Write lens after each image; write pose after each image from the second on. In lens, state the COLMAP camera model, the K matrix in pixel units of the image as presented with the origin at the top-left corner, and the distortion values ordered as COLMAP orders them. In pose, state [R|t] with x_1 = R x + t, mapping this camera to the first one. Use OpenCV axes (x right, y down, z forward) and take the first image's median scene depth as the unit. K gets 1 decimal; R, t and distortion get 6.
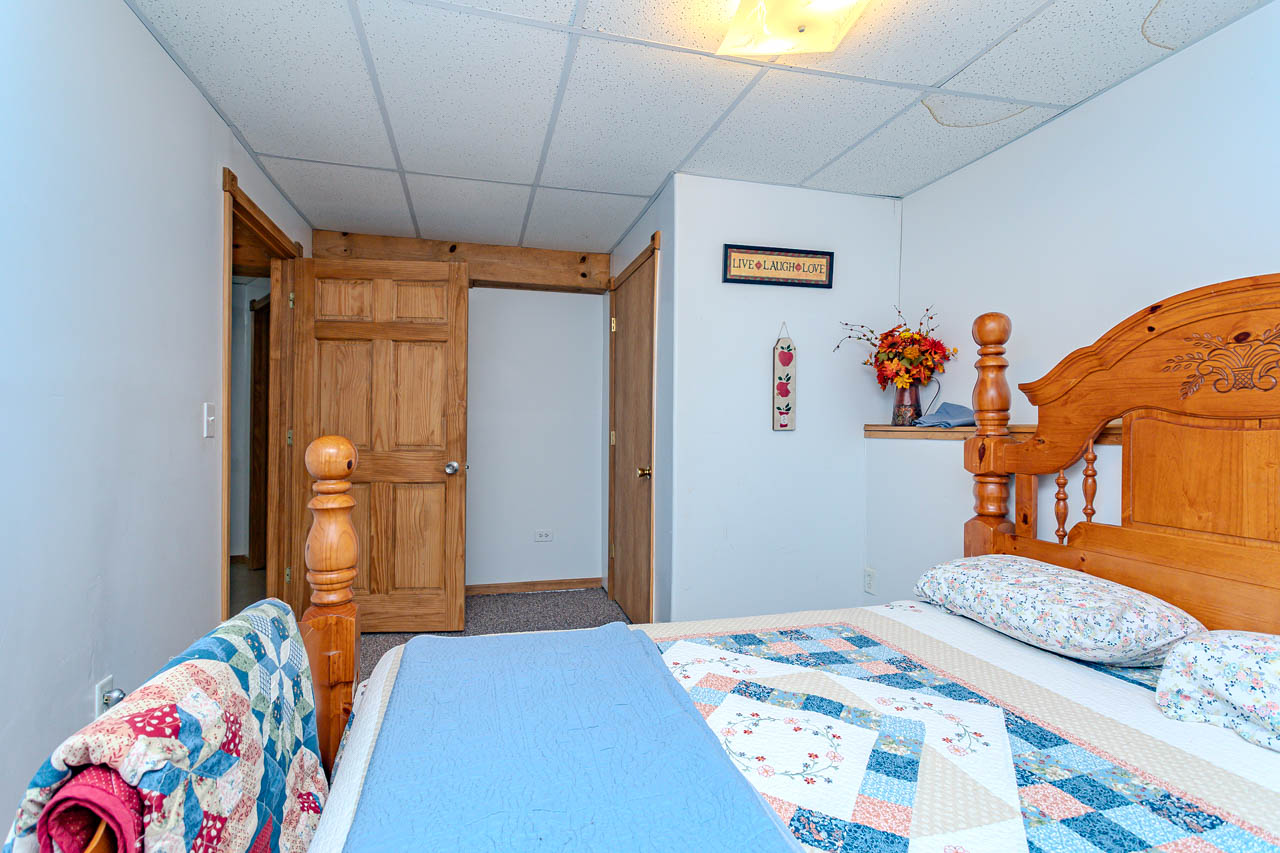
lens RADIAL K [[608.5, 0, 637.5], [0, 608.5, 422.8], [0, 0, 1]] dist [0.002021, 0.000434]
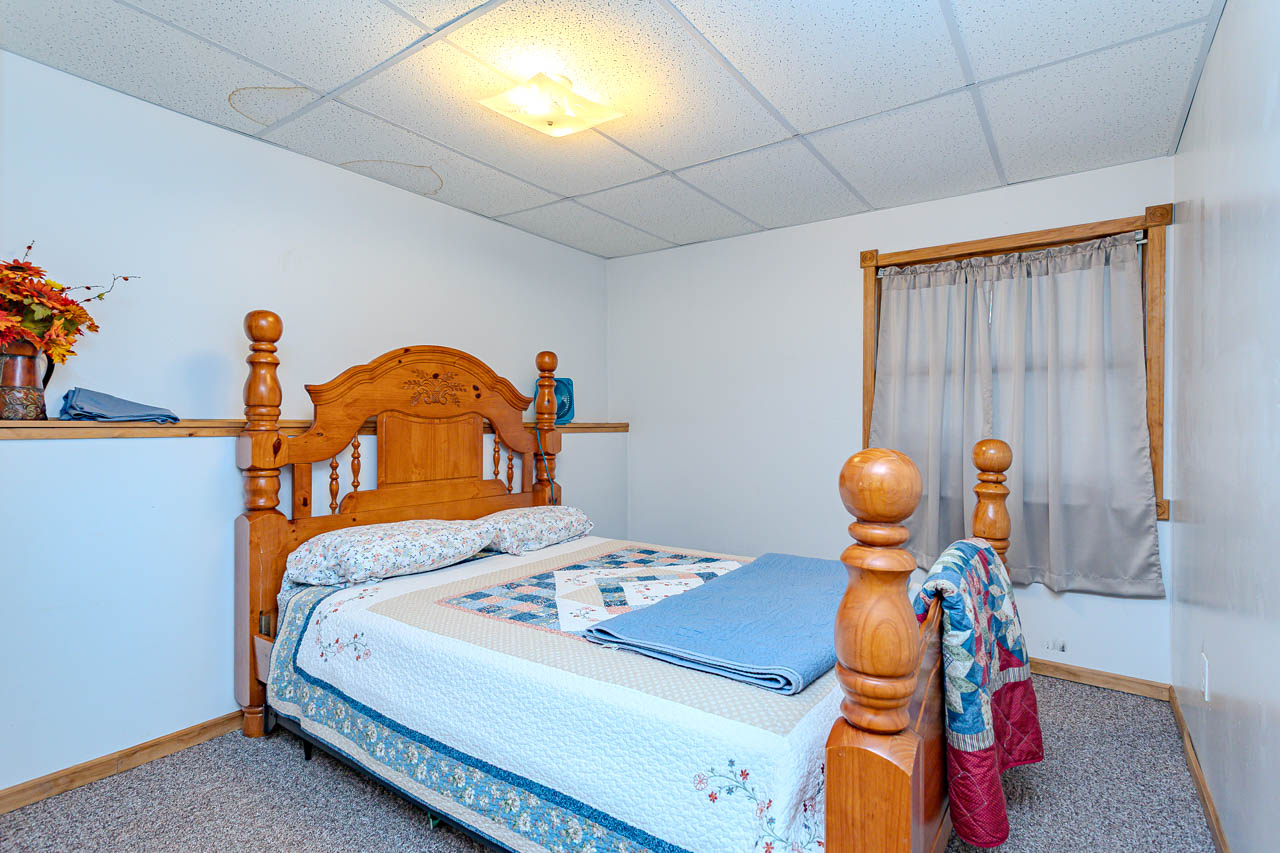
lens RADIAL K [[608.5, 0, 637.5], [0, 608.5, 422.8], [0, 0, 1]] dist [0.002021, 0.000434]
pose [[-0.625278, -0.012002, 0.780310, -0.732330], [-0.018209, 0.999834, 0.000787, -0.005023], [-0.780190, -0.013716, -0.625392, 1.376963]]
